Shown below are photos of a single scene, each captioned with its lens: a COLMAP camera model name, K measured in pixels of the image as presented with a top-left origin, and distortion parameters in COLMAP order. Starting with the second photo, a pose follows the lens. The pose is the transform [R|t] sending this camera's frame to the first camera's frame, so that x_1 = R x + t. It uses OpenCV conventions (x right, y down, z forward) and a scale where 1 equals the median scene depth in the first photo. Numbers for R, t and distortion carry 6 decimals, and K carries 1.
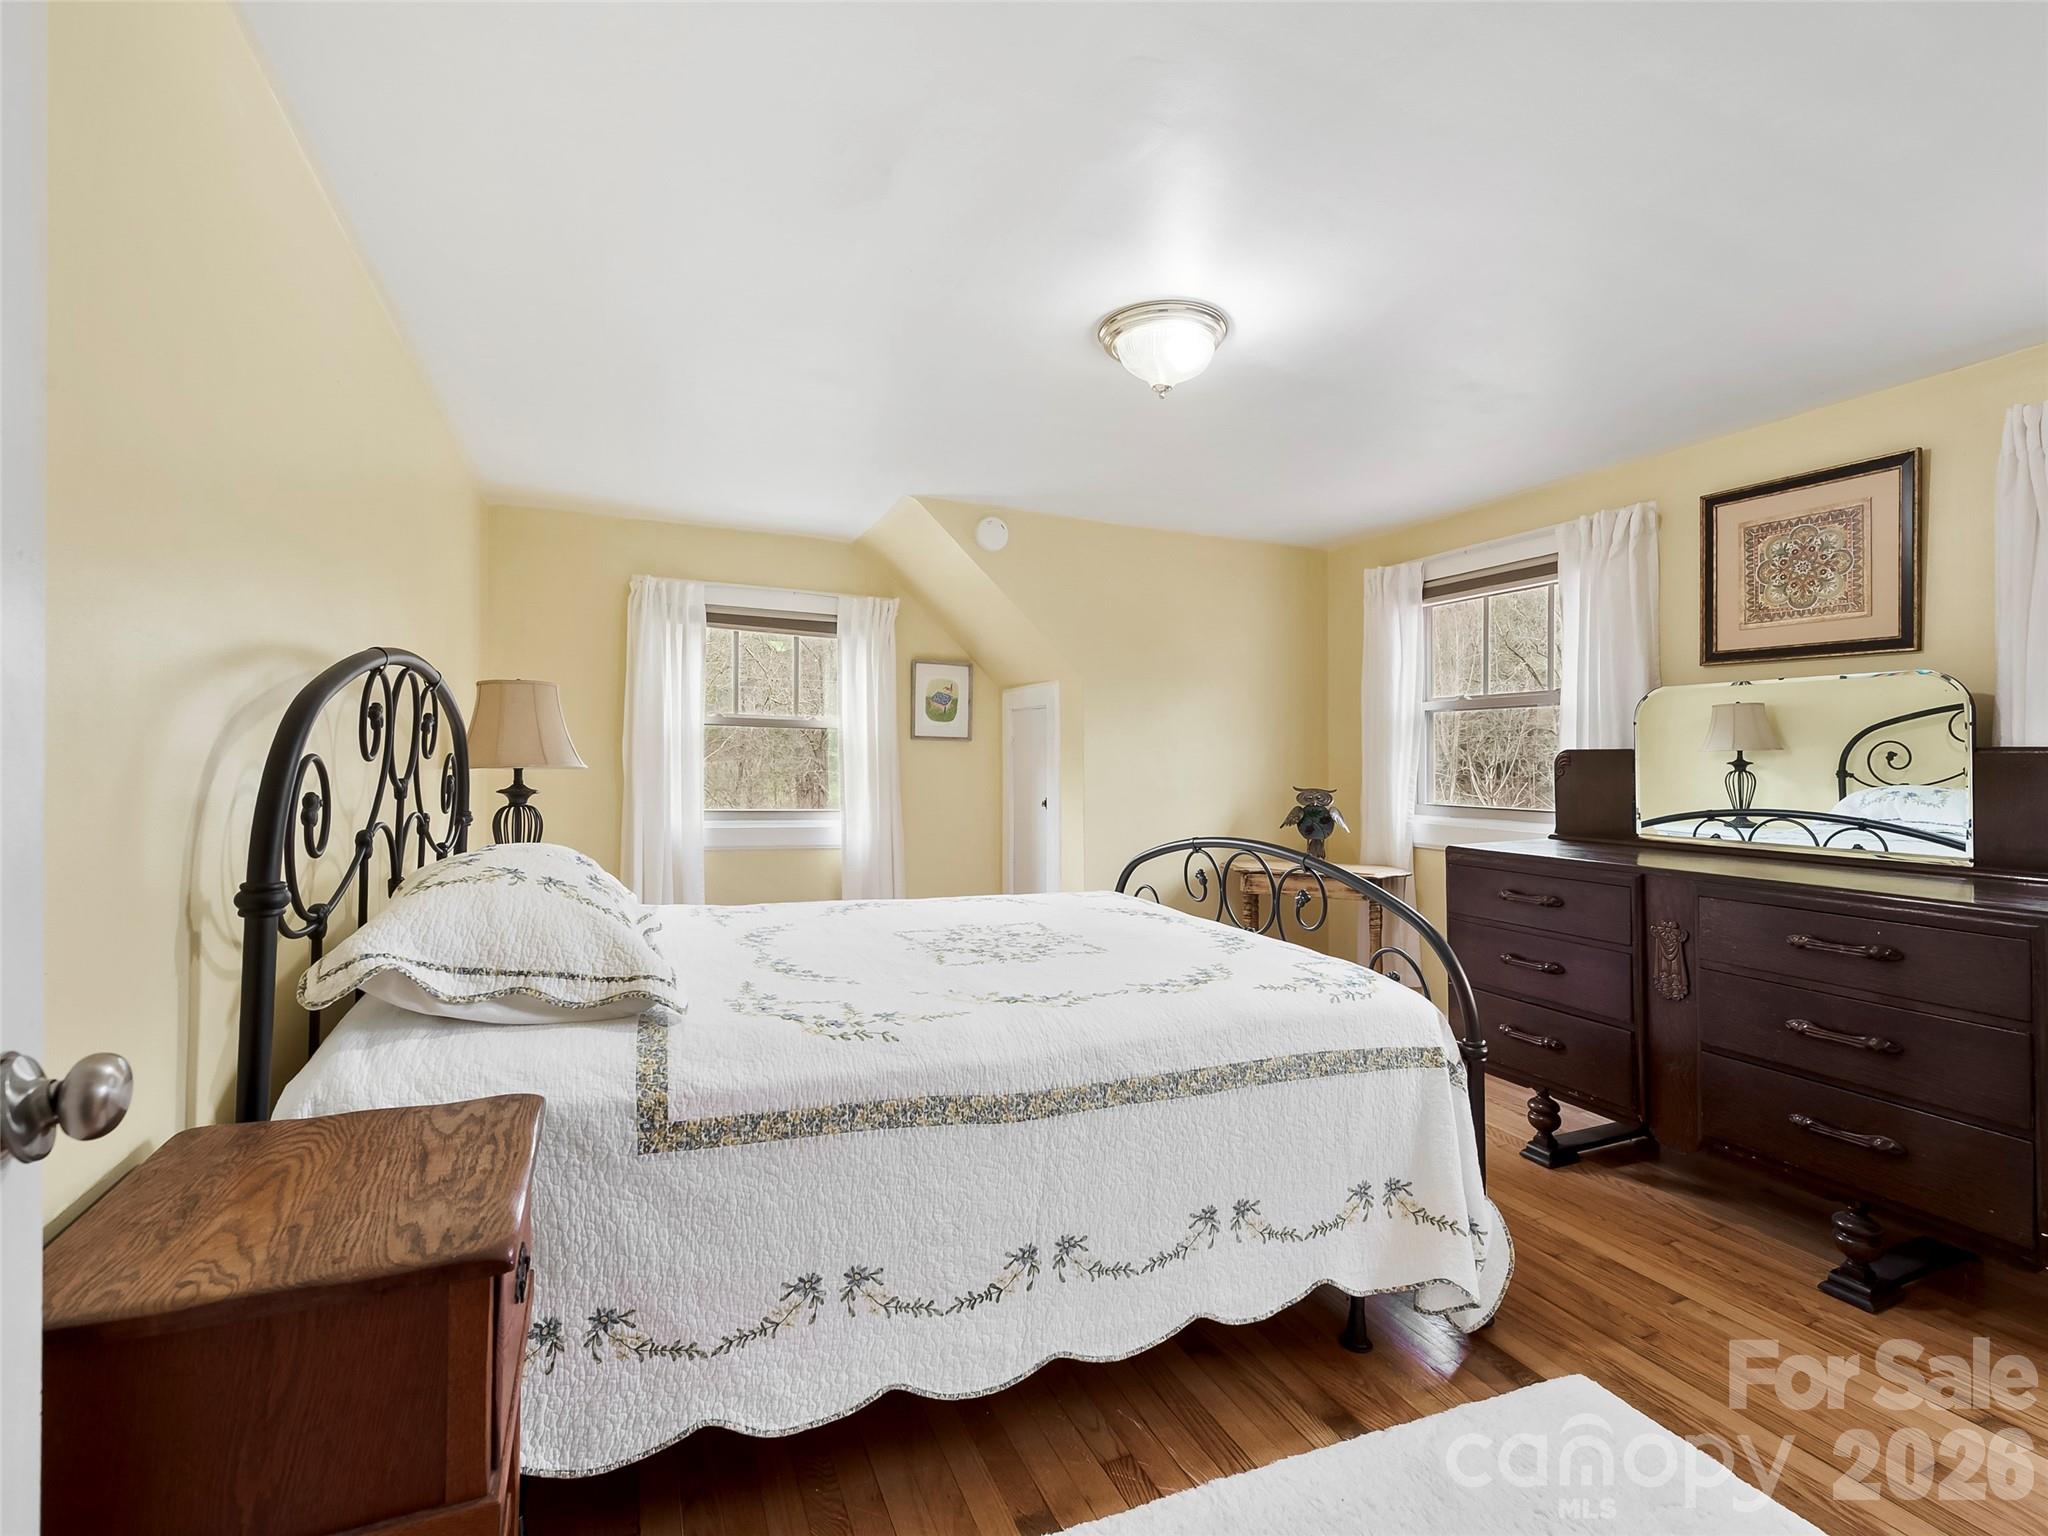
lens RADIAL K [[909.9, 0, 1021.6], [0, 909.9, 762.5], [0, 0, 1]] dist [0.029611, -0.011668]
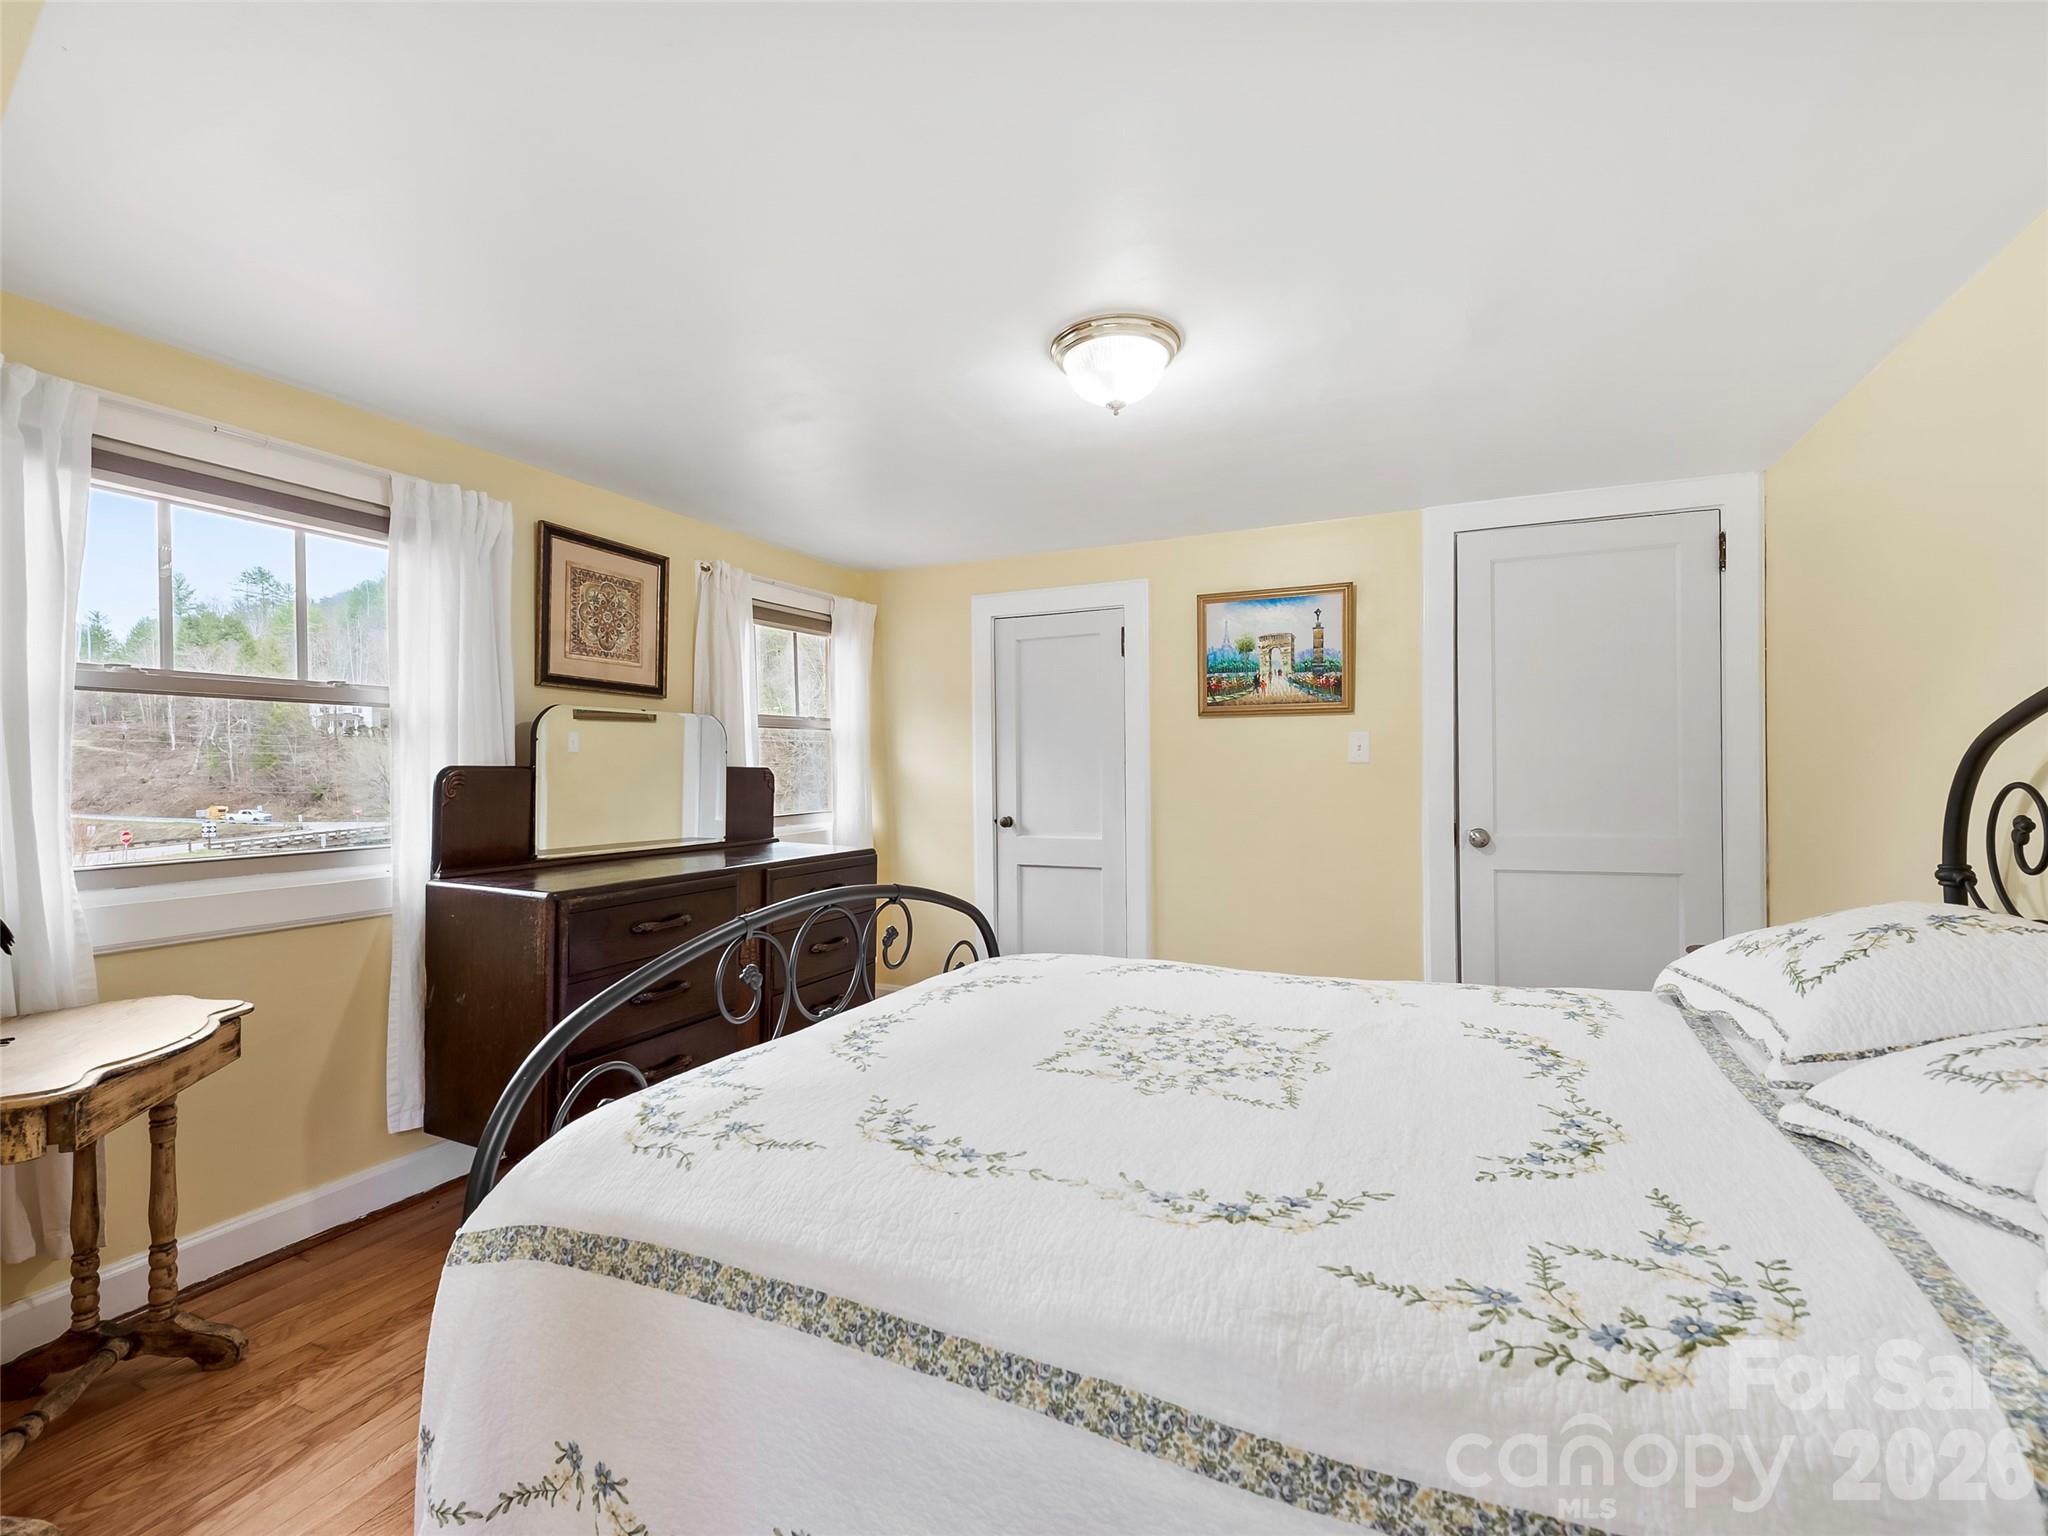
lens RADIAL K [[909.9, 0, 1021.6], [0, 909.9, 762.5], [0, 0, 1]] dist [0.029611, -0.011668]
pose [[-0.624823, 0.007093, 0.780734, -0.420539], [0.001187, 0.999966, -0.008135, -0.010317], [-0.780765, -0.004157, -0.624810, 1.302780]]
